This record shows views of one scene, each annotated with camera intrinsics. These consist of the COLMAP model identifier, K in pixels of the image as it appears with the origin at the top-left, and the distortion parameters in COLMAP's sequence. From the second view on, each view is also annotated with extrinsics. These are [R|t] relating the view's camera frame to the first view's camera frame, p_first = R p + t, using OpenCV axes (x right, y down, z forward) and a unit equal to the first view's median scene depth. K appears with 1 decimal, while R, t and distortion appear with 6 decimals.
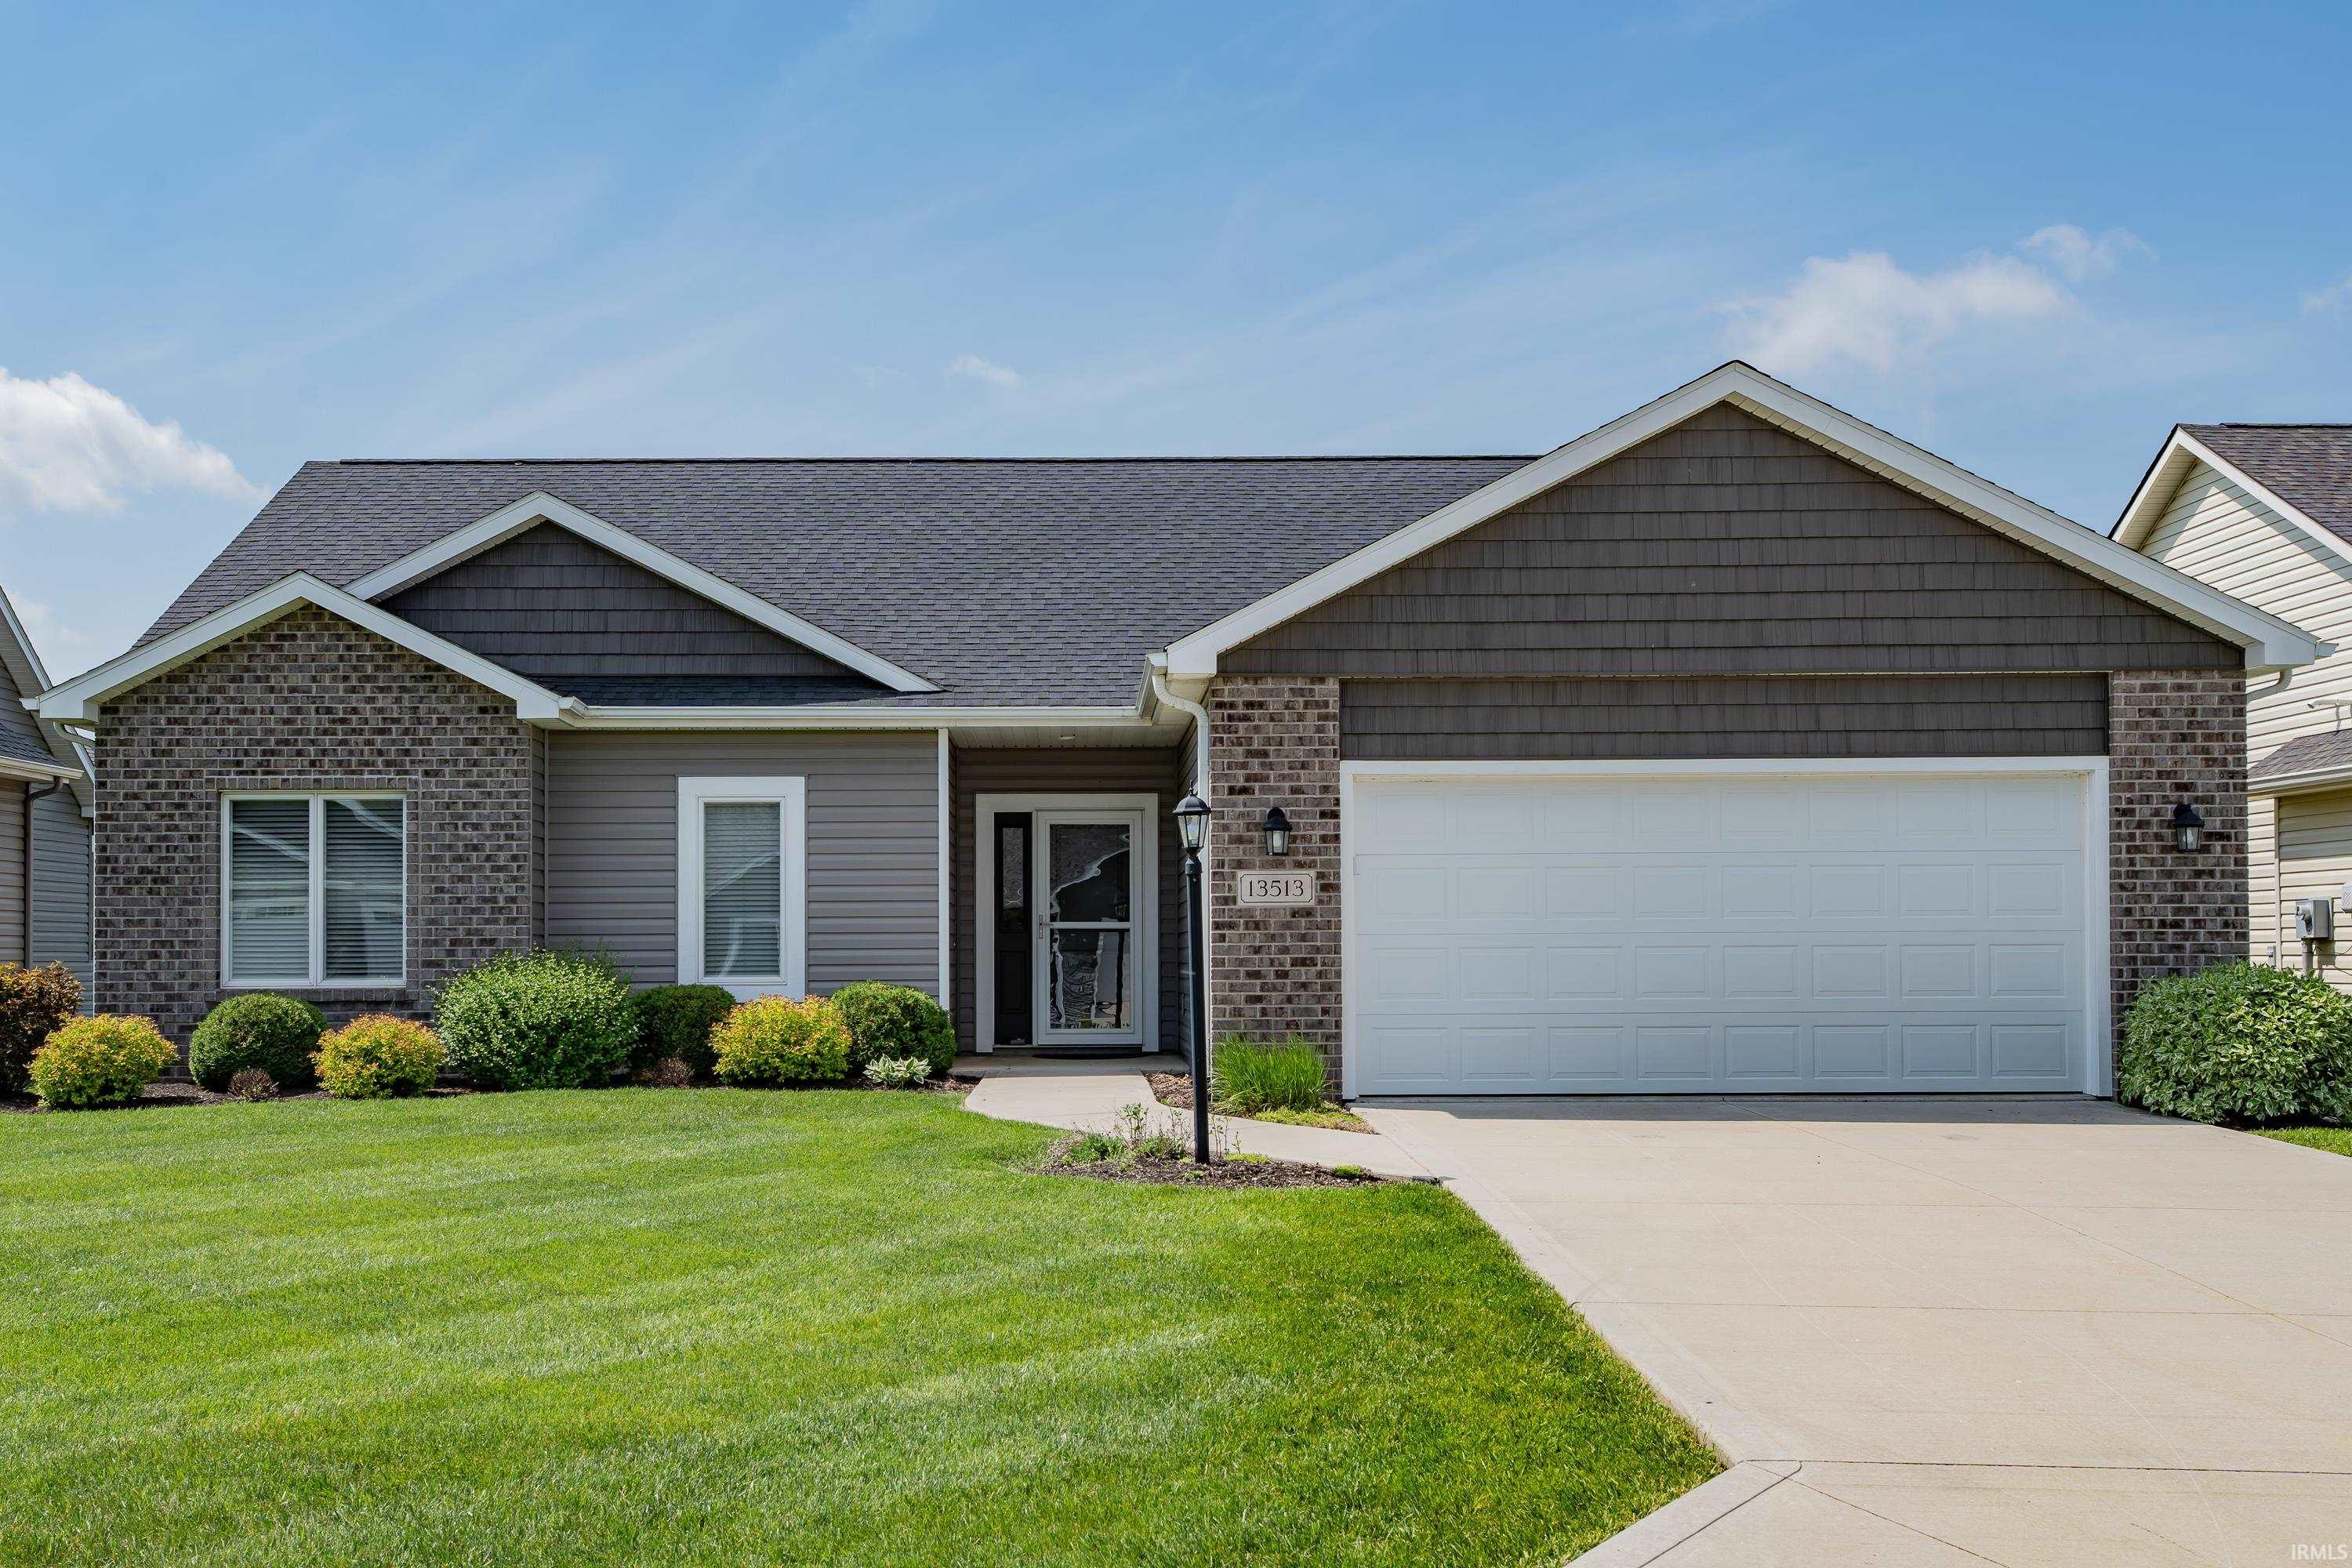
lens RADIAL K [[2318.2, 0, 1172.7], [0, 2318.2, 825.1], [0, 0, 1]] dist [0.059300, -0.005627]
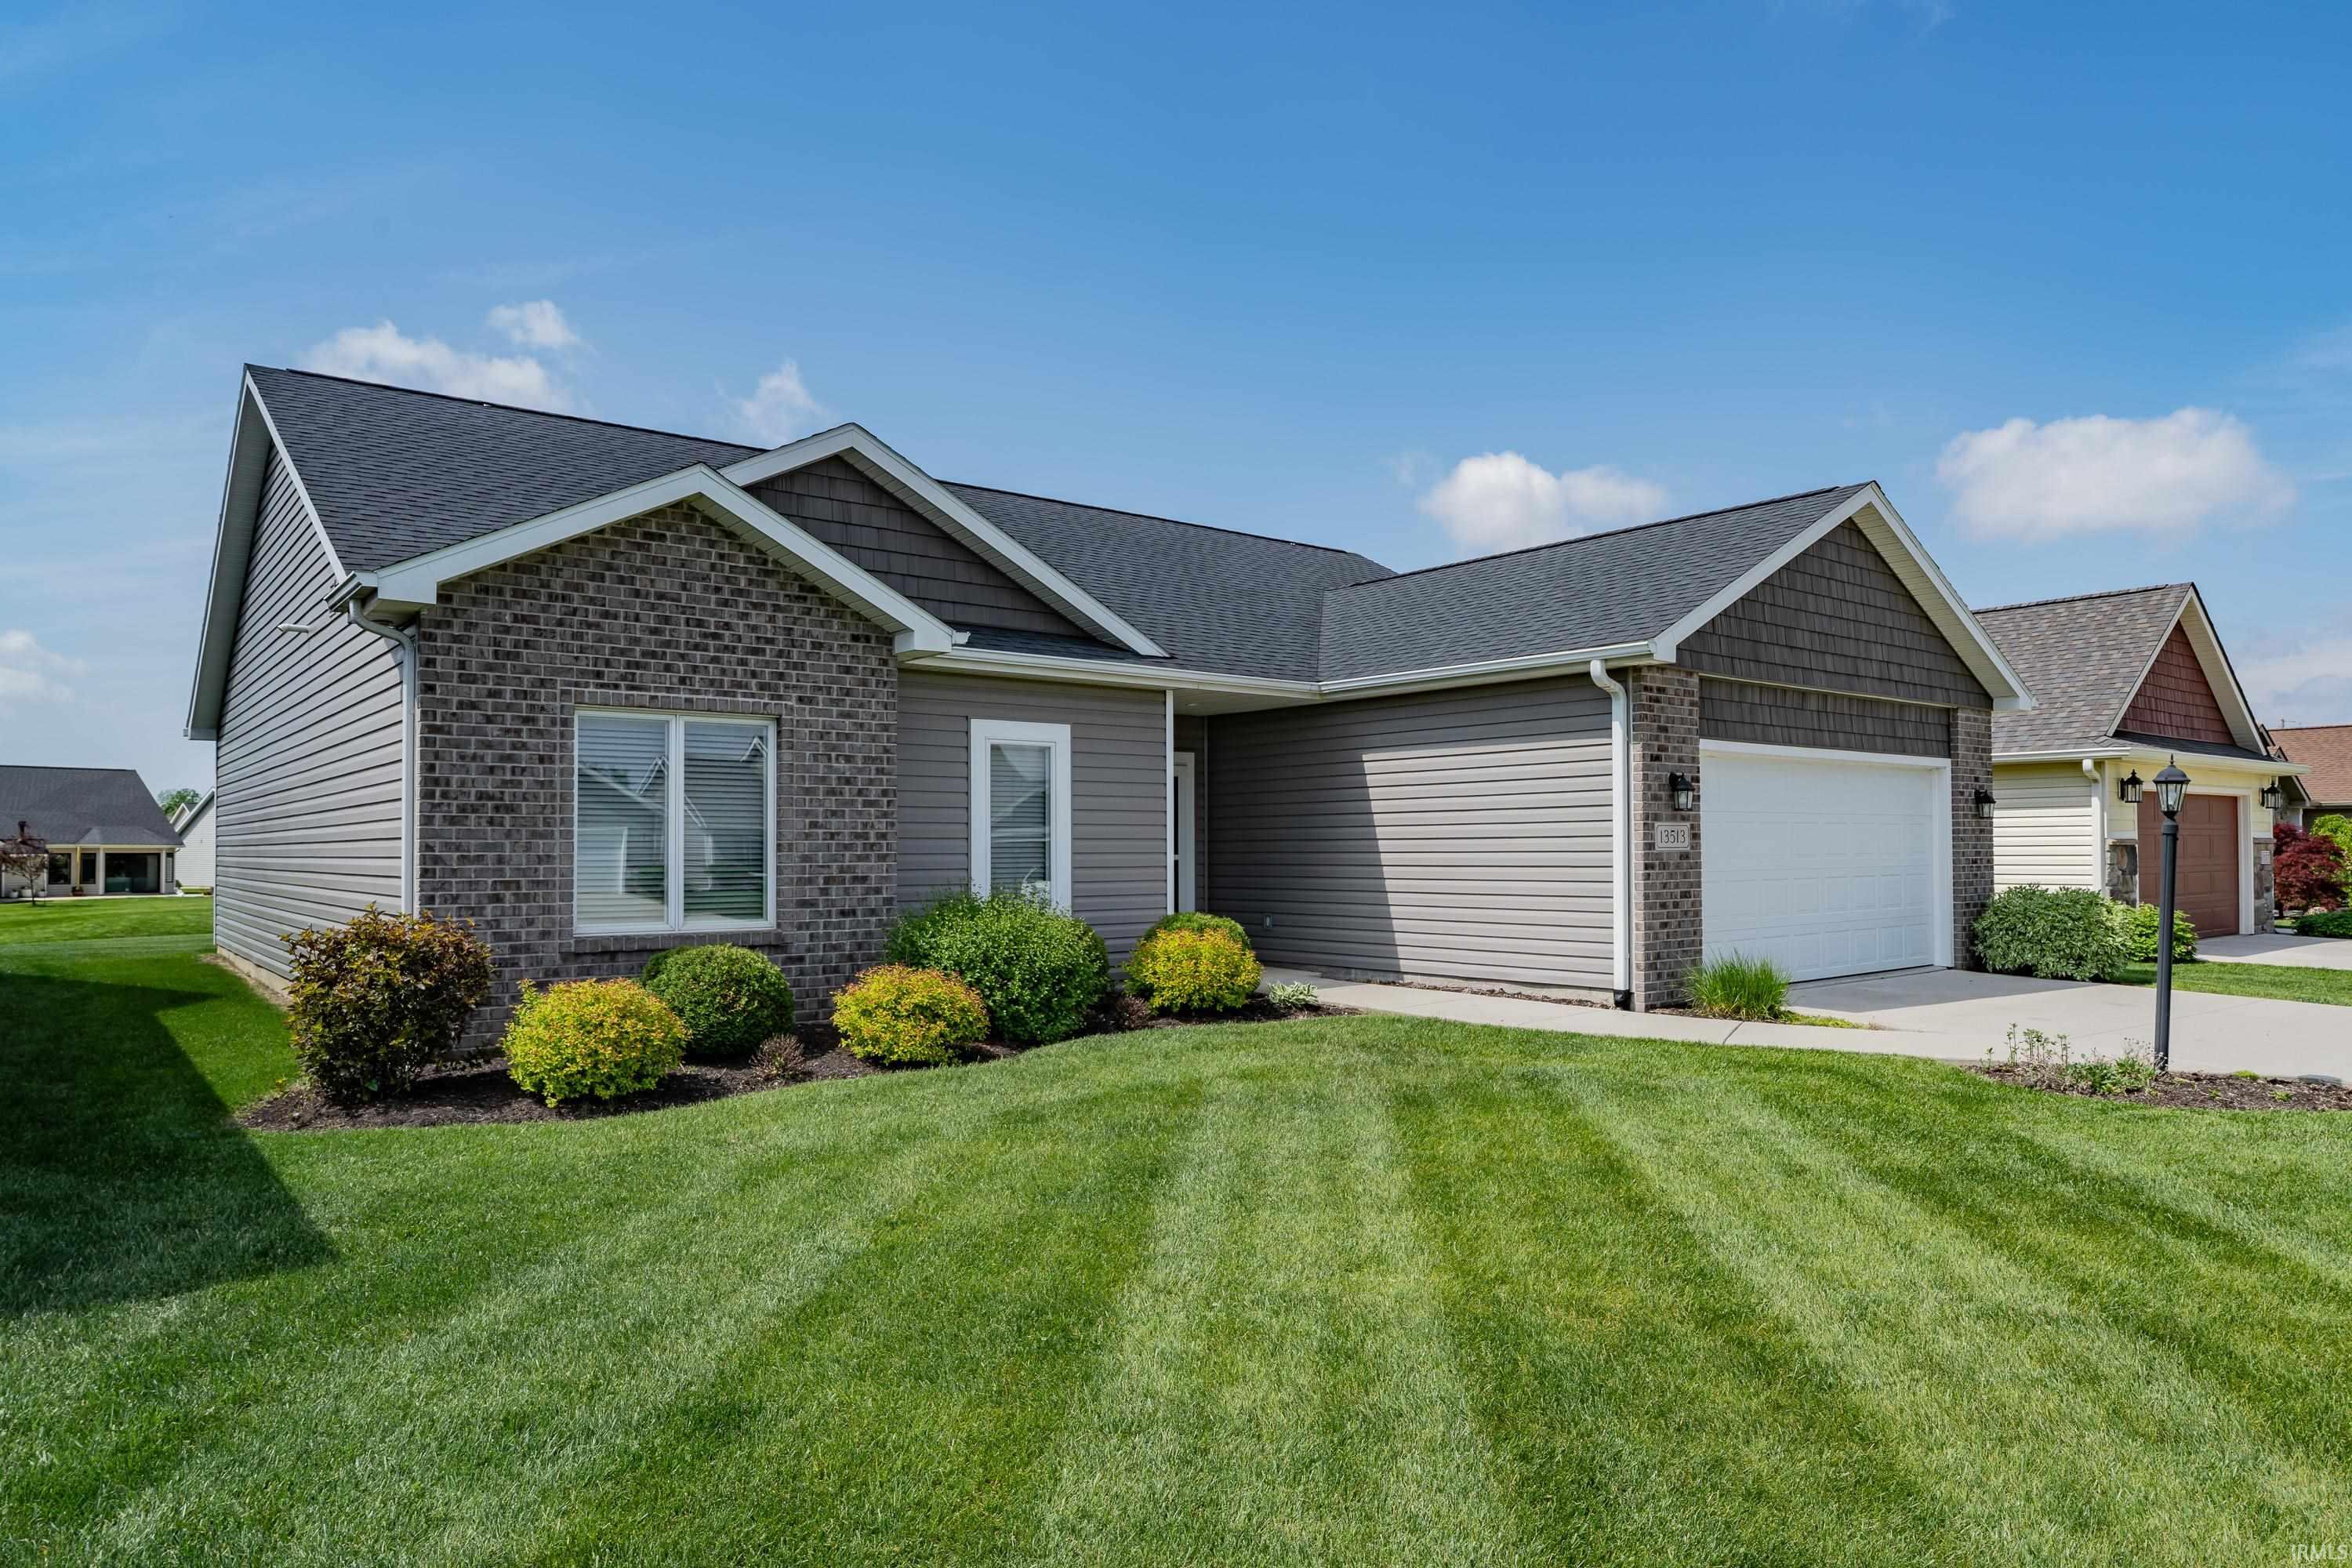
lens RADIAL K [[1348.4, 0, 1176.0], [0, 1348.4, 784.0], [0, 0, 1]] dist [-0.029152, -0.000084]
pose [[0.818156, 0.030575, 0.574183, -0.506709], [-0.031788, 0.999463, -0.007926, 0.011055], [-0.574117, -0.011767, 0.818689, 0.471907]]
